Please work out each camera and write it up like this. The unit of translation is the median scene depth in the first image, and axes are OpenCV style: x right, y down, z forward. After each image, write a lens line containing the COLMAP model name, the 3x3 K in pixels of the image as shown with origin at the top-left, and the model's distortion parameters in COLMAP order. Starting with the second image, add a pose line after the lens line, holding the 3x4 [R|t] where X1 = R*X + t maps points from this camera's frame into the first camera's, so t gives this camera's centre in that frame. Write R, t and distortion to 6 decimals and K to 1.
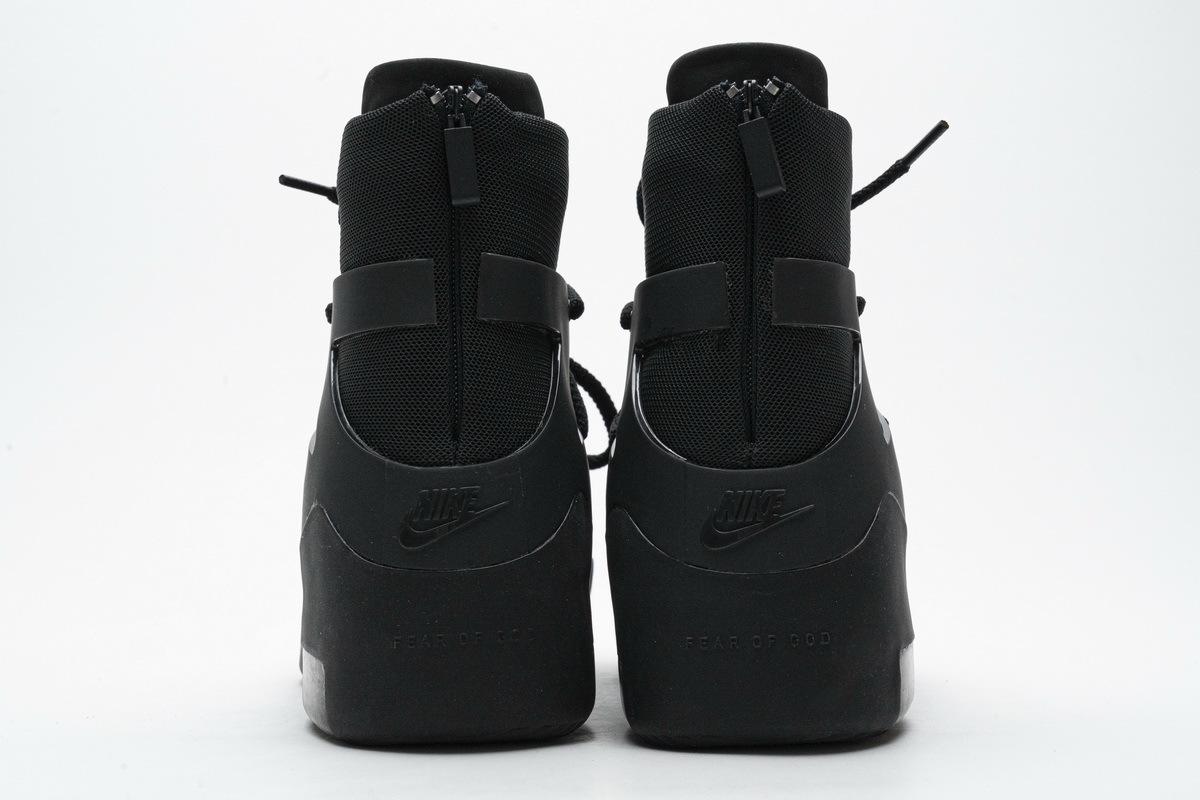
lens RADIAL K [[2363.8, 0, 600.0], [0, 2363.8, 400.0], [0, 0, 1]] dist [0.025031, 0.064722]
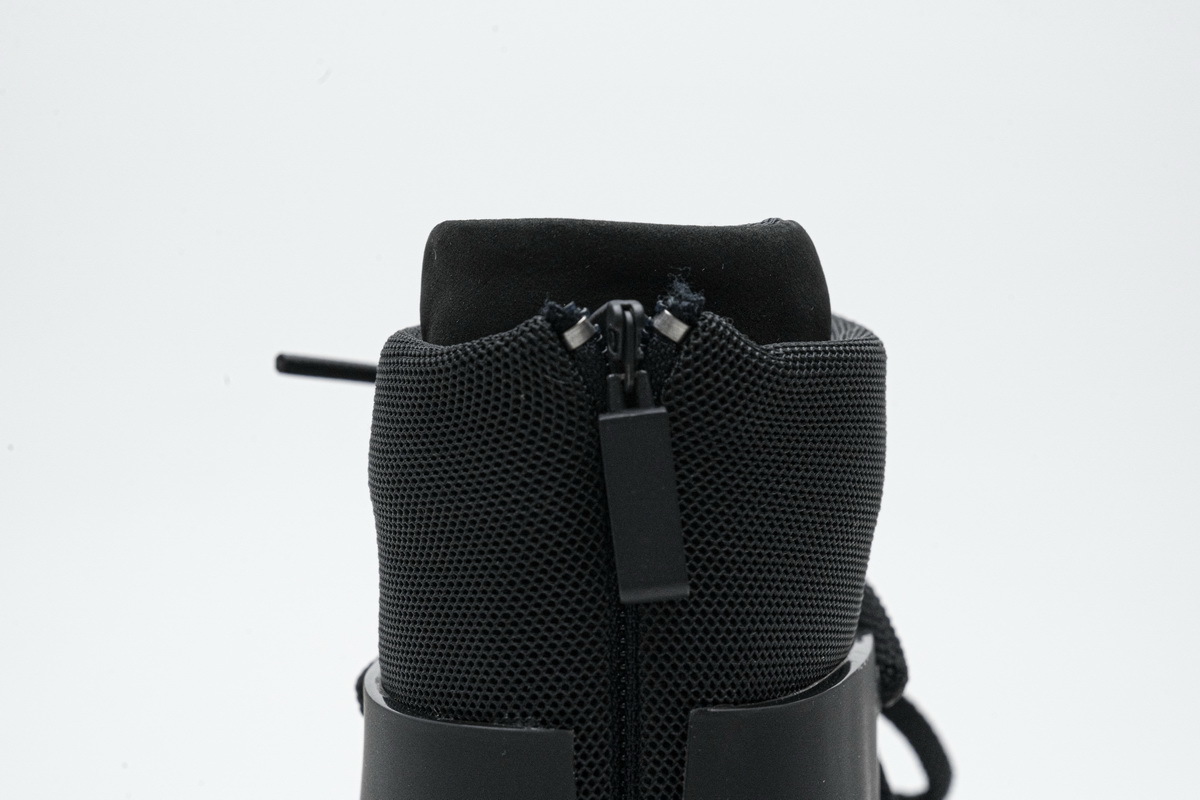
lens RADIAL K [[2363.8, 0, 600.0], [0, 2363.8, 400.0], [0, 0, 1]] dist [0.025031, 0.064722]
pose [[0.996754, 0.002769, -0.080460, -0.032895], [0.006317, 0.993636, 0.112458, -0.162157], [0.080259, -0.112601, 0.990394, 0.596908]]
